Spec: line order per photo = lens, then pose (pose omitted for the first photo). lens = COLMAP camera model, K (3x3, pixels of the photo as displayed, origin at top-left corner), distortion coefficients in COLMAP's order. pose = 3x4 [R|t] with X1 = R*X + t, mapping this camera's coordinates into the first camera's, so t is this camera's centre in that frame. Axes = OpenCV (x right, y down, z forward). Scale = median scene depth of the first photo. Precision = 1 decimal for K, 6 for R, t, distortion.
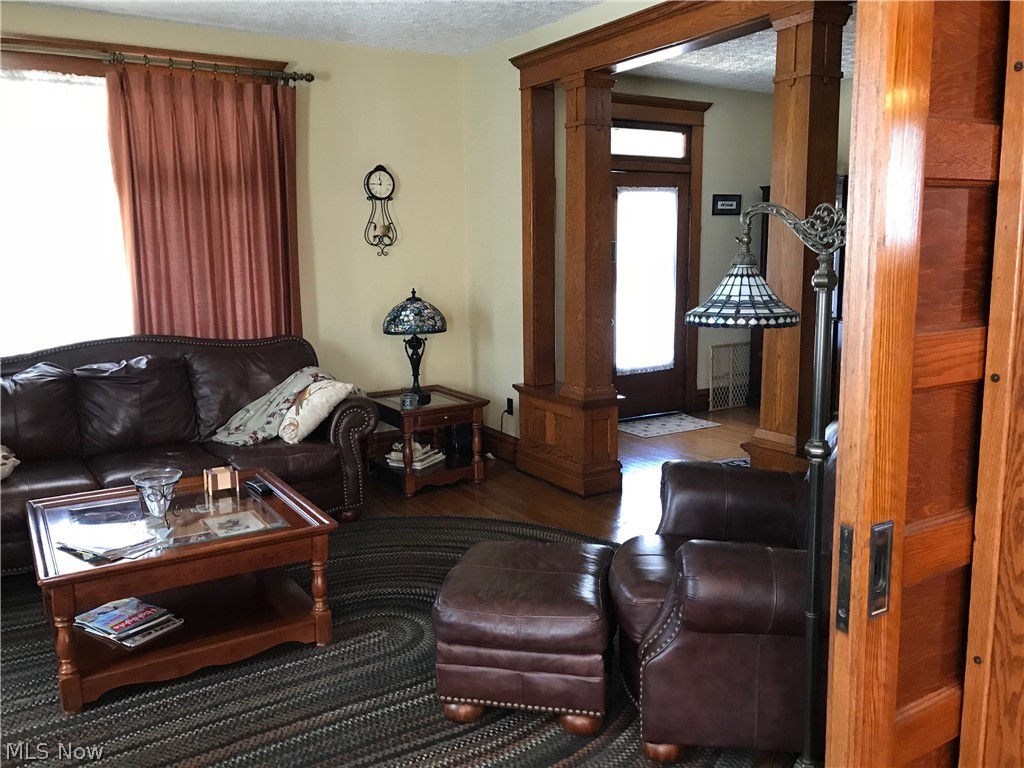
lens RADIAL K [[834.7, 0, 501.5], [0, 834.7, 364.3], [0, 0, 1]] dist [0.044052, -0.051972]
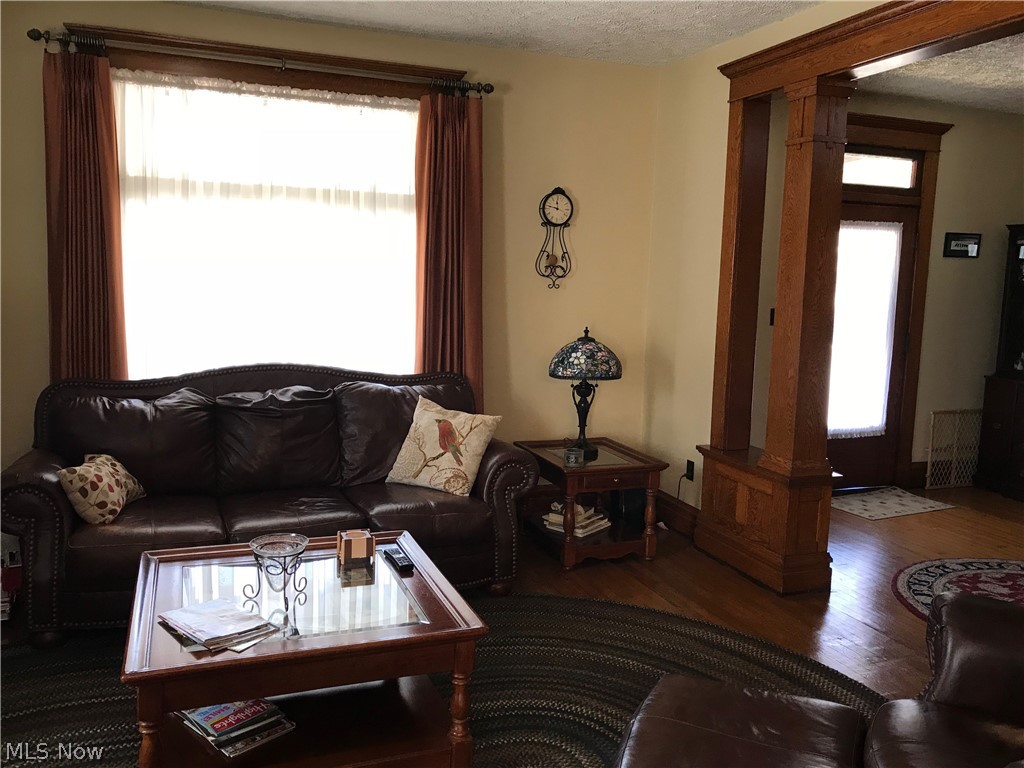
lens RADIAL K [[834.7, 0, 500.2], [0, 834.7, 367.0], [0, 0, 1]] dist [0.044052, -0.051972]
pose [[0.981084, 0.062593, -0.183187, -0.035049], [-0.068731, 0.997260, -0.027348, -0.020981], [0.180973, 0.039421, 0.982698, 0.139011]]
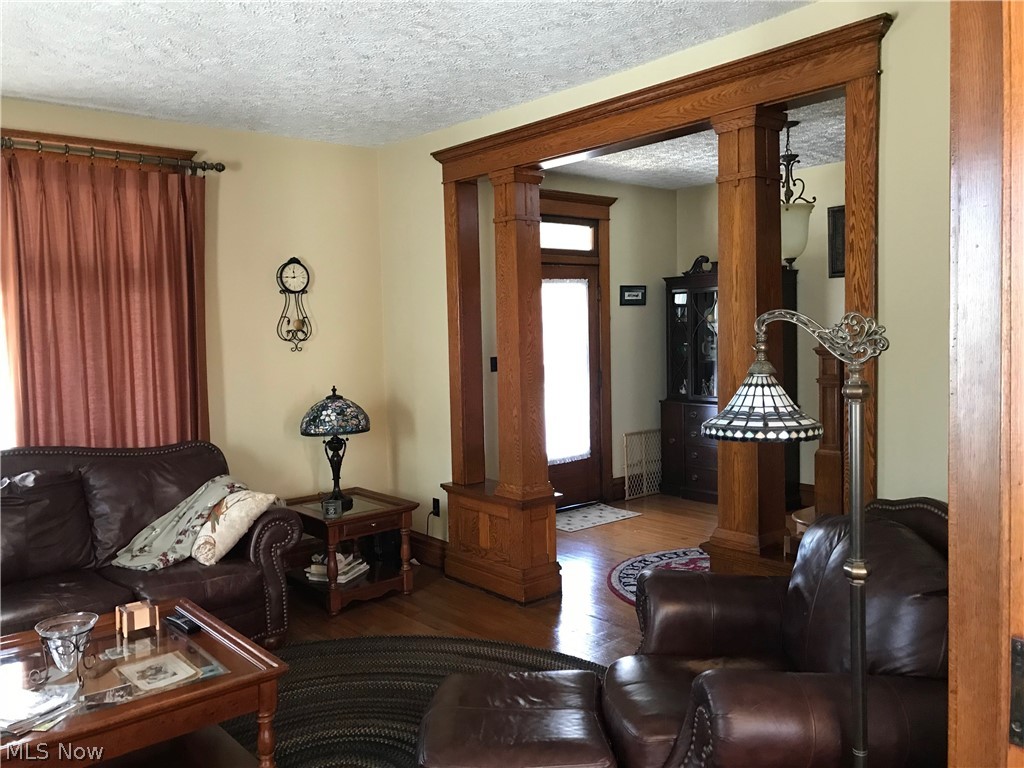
lens RADIAL K [[834.7, 0, 503.2], [0, 834.7, 369.3], [0, 0, 1]] dist [0.044052, -0.051972]
pose [[0.988617, -0.017316, 0.149452, -0.062484], [0.031140, 0.995395, -0.090658, -0.020105], [-0.147194, 0.094280, 0.984604, 0.045567]]
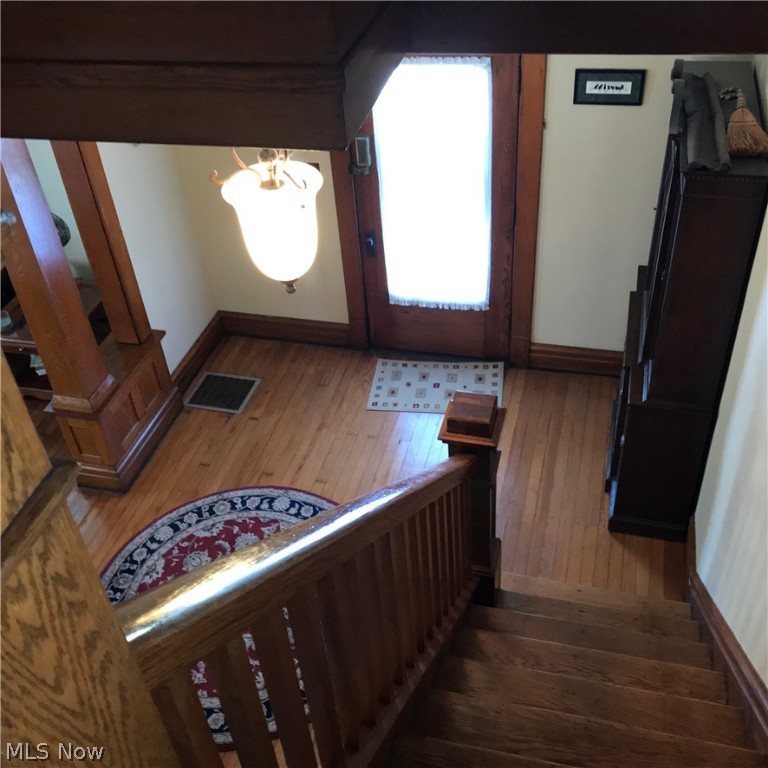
lens RADIAL K [[842.5, 0, 387.6], [0, 842.5, 381.0], [0, 0, 1]] dist [0.093849, 0.000000]
pose [[0.701301, 0.425147, -0.572212, 0.875160], [-0.048693, 0.829388, 0.556547, -0.514208], [0.711200, -0.362444, 0.602353, 0.715355]]
